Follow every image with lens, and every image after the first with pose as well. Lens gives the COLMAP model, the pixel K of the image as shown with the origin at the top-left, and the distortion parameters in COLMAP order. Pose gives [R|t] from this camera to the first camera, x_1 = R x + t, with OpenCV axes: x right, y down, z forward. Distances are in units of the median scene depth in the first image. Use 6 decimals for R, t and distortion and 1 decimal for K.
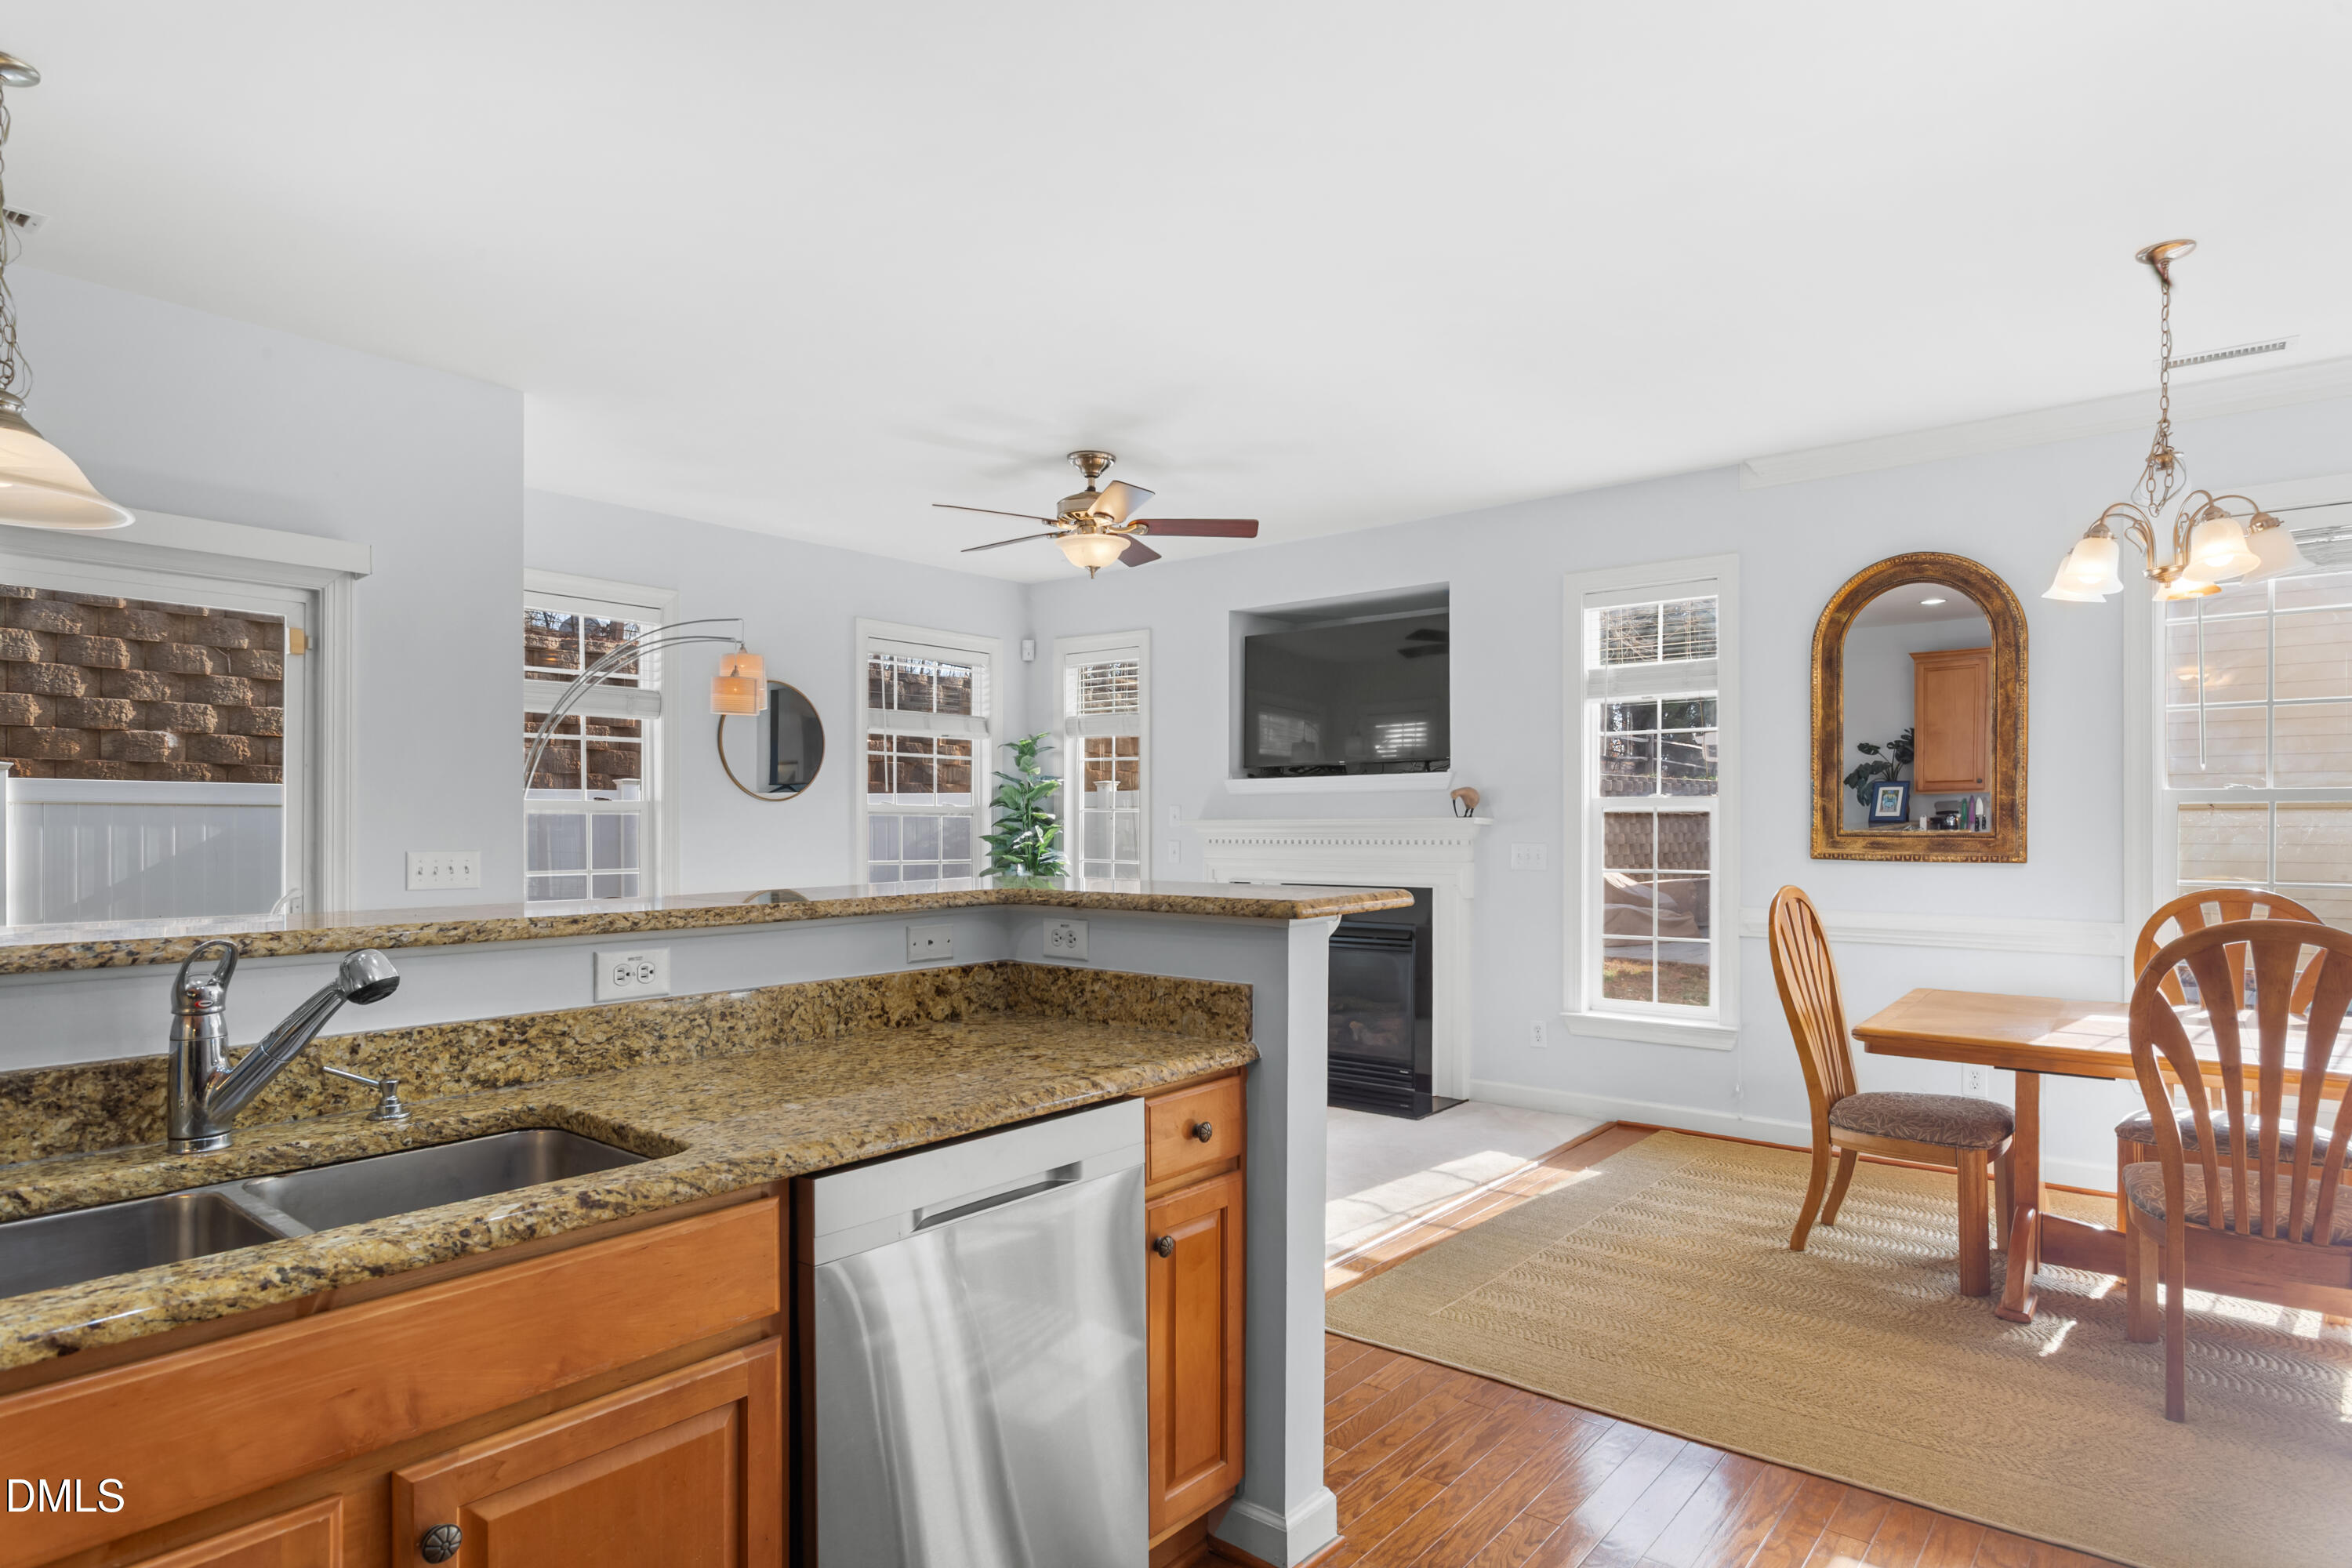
lens RADIAL K [[1273.1, 0, 1184.3], [0, 1273.1, 833.1], [0, 0, 1]] dist [-0.010410, 0.002026]
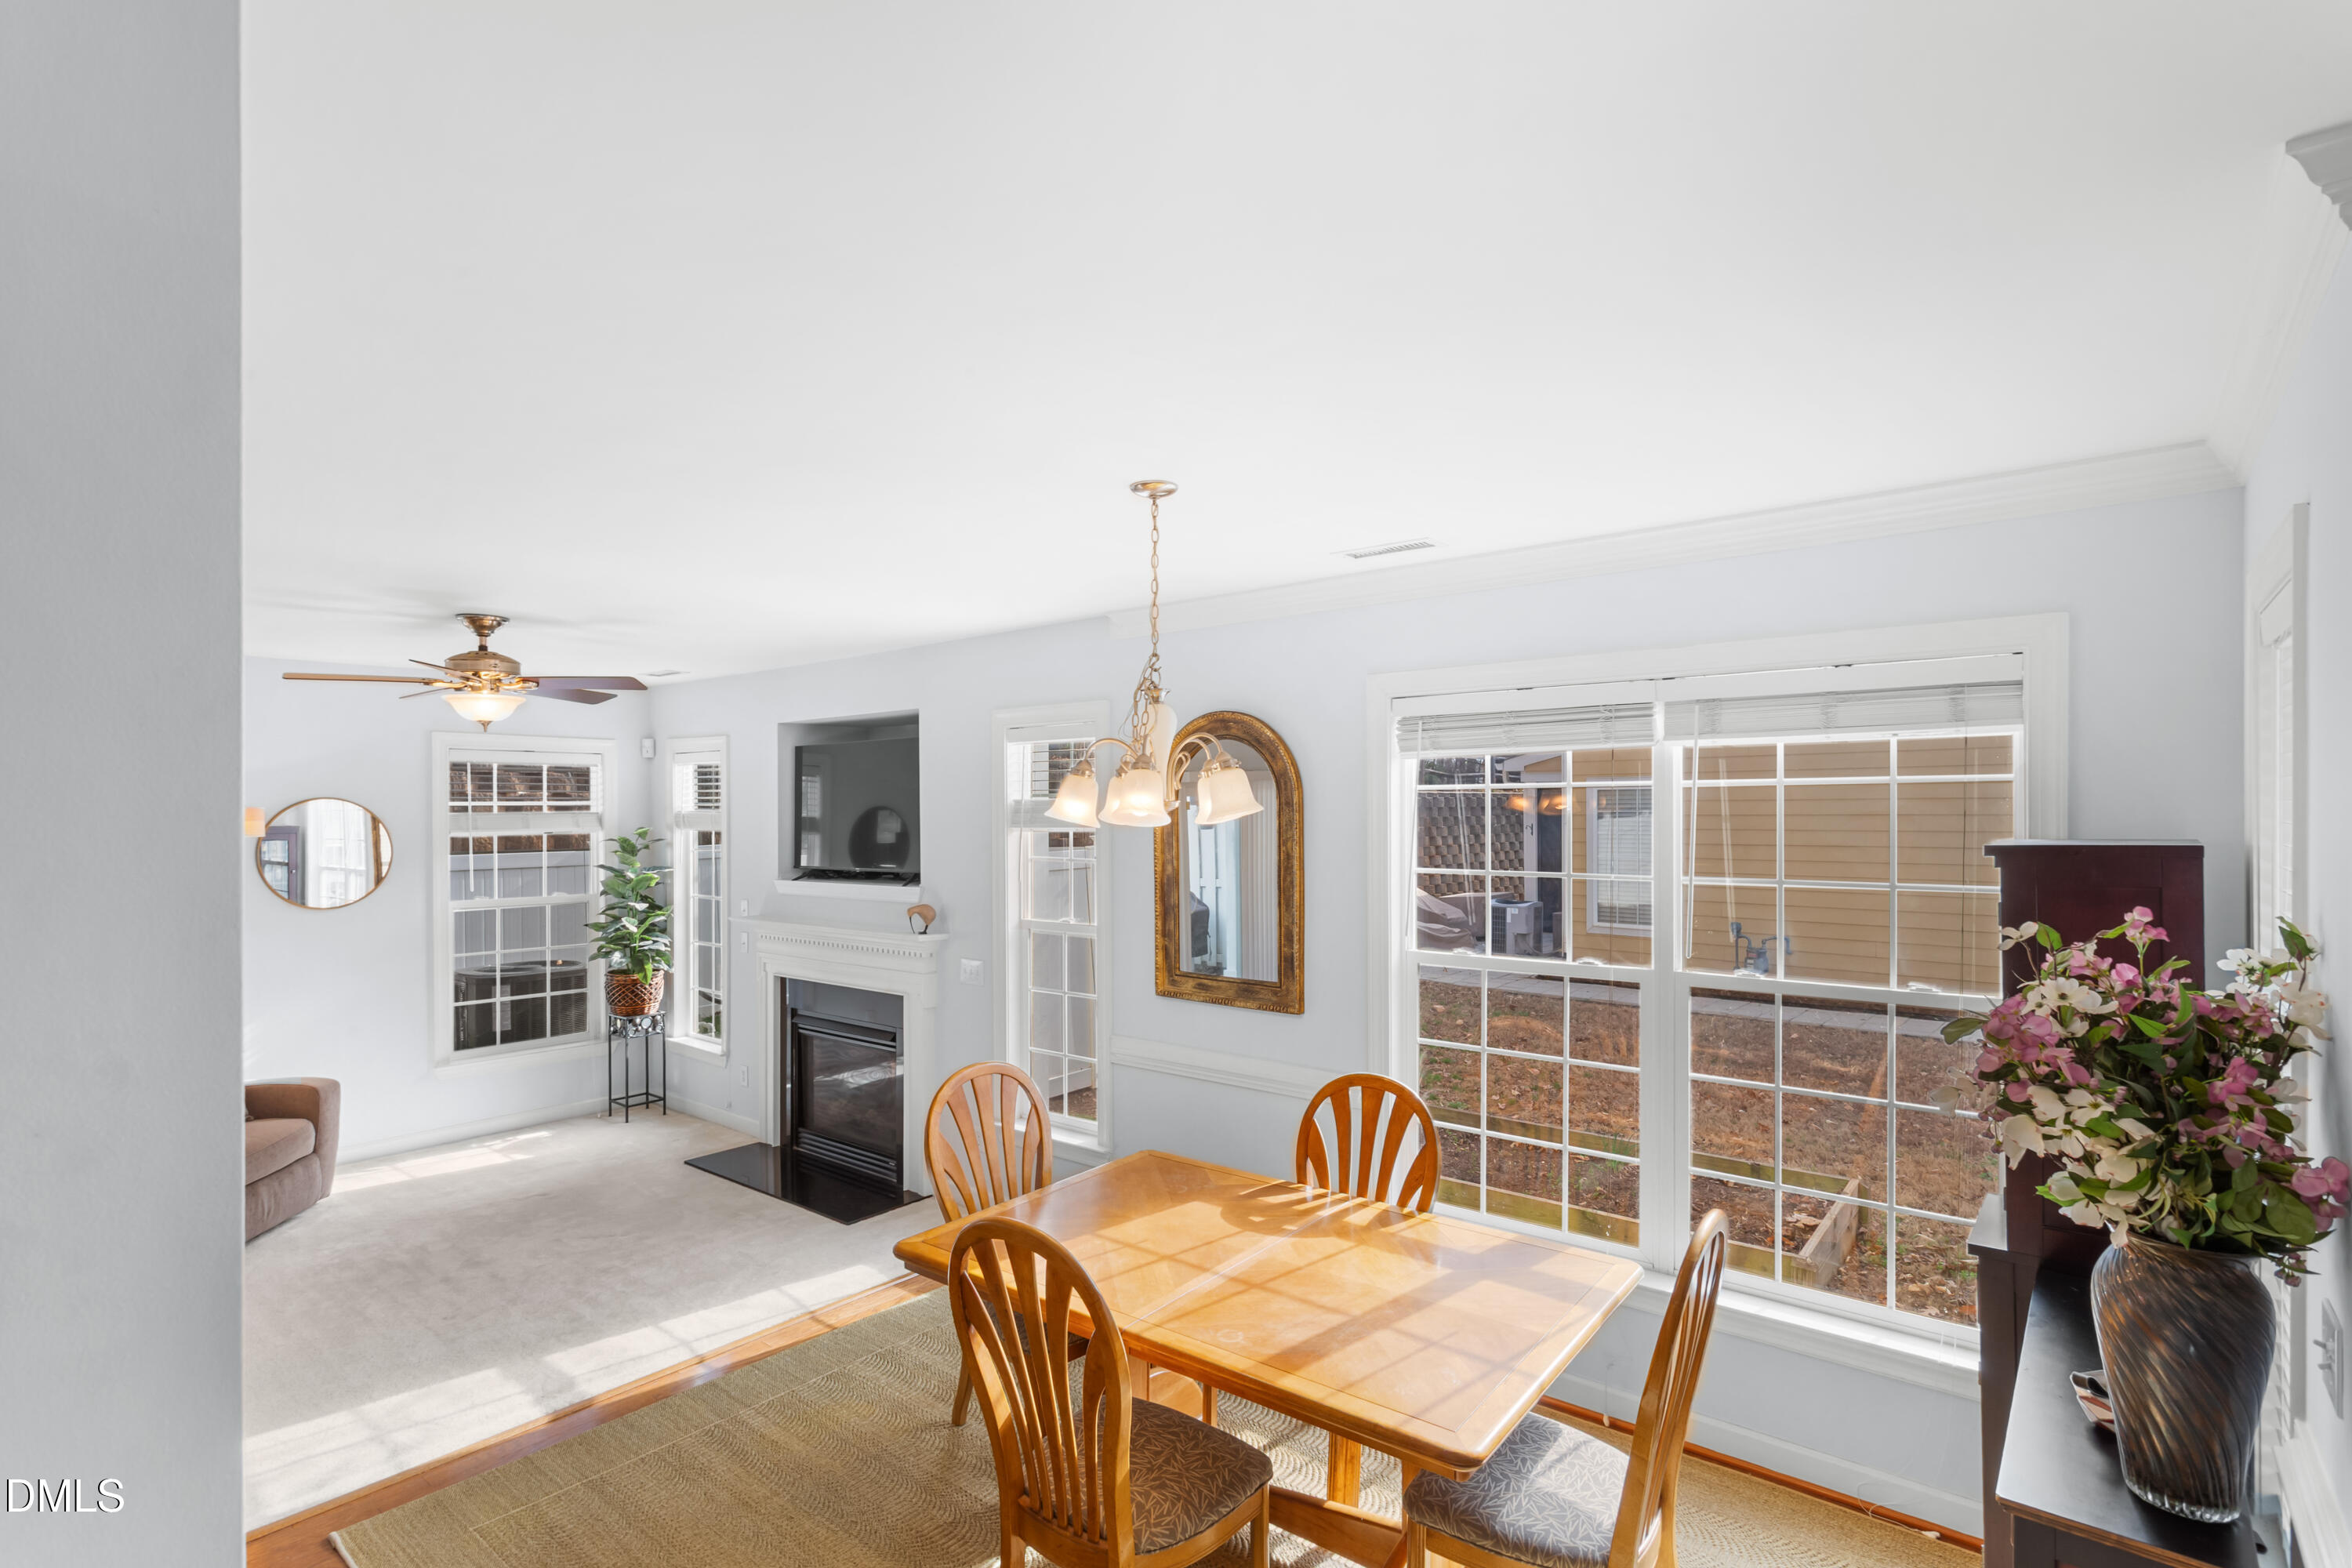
lens RADIAL K [[1135.5, 0, 1177.7], [0, 1135.5, 812.9], [0, 0, 1]] dist [-0.001876, 0.003482]
pose [[0.999952, -0.006700, -0.007135, 0.442151], [0.006677, 0.999972, -0.003270, -0.108505], [0.007156, 0.003222, 0.999969, 0.049472]]
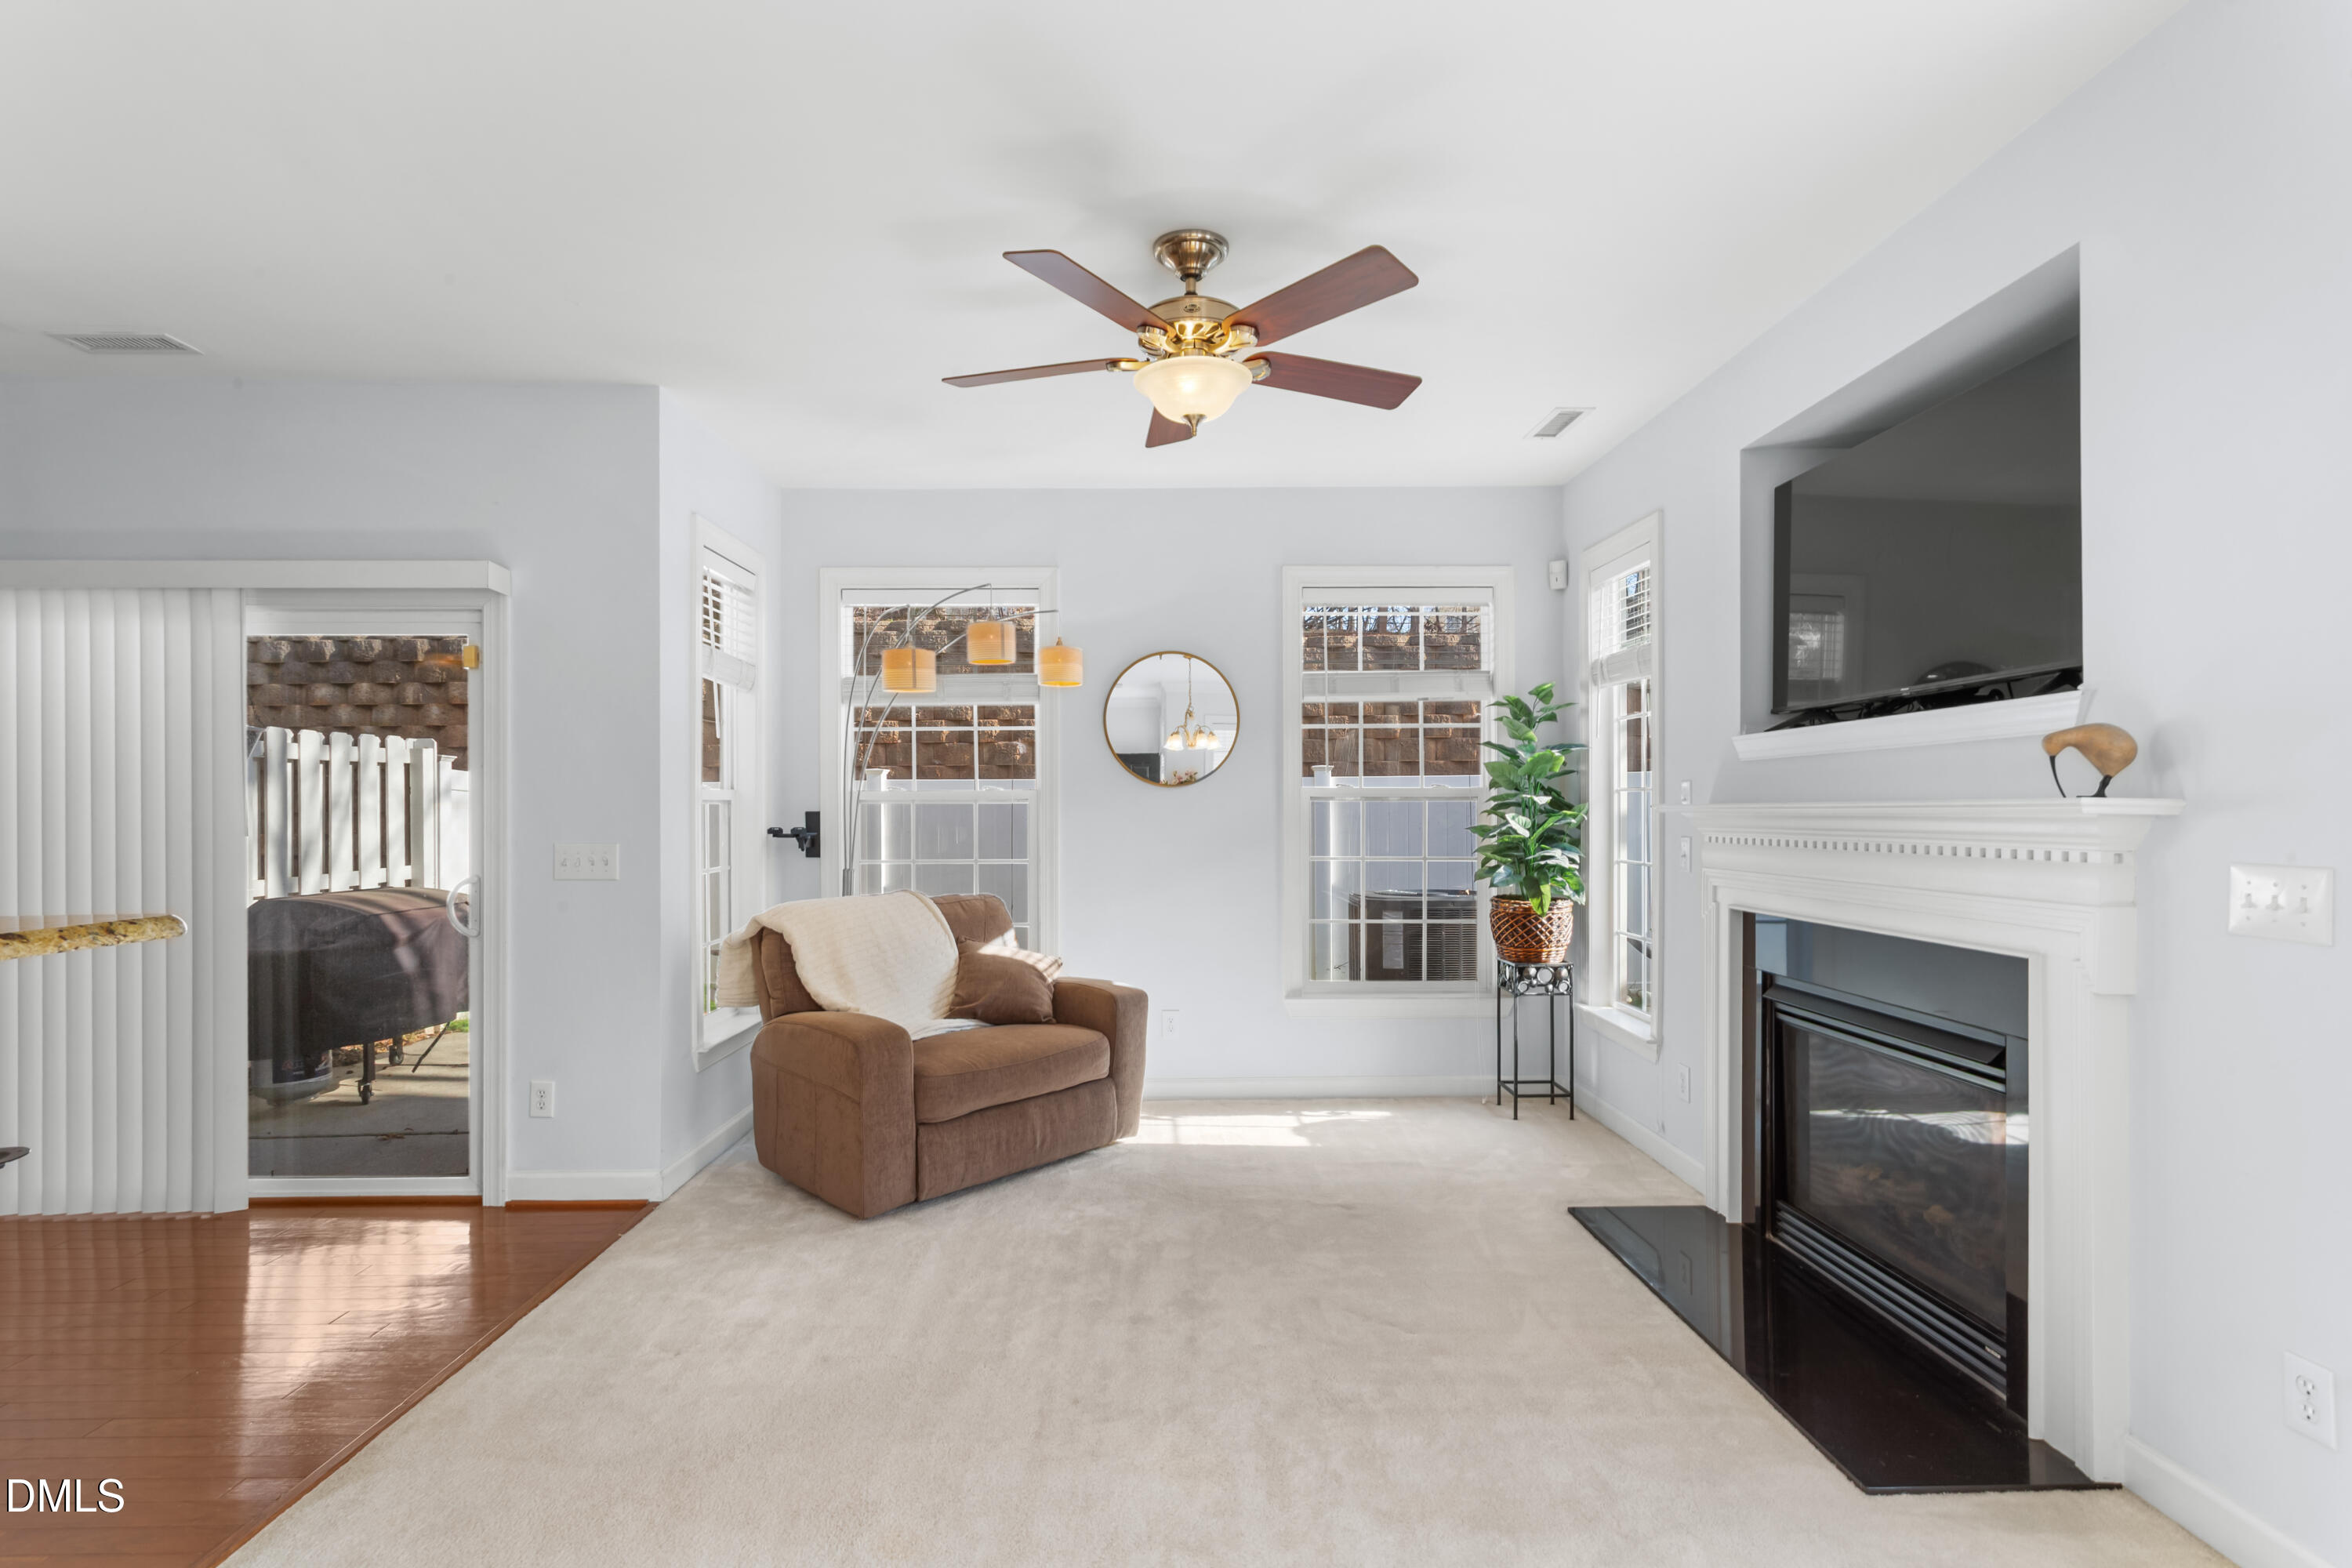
lens RADIAL K [[1135.5, 0, 1170.8], [0, 1135.5, 809.9], [0, 0, 1]] dist [-0.001876, 0.003482]
pose [[0.645052, -0.002830, -0.764134, 0.309051], [0.000996, 0.999995, -0.002863, -0.007744], [0.764138, 0.001086, 0.645052, 0.536104]]
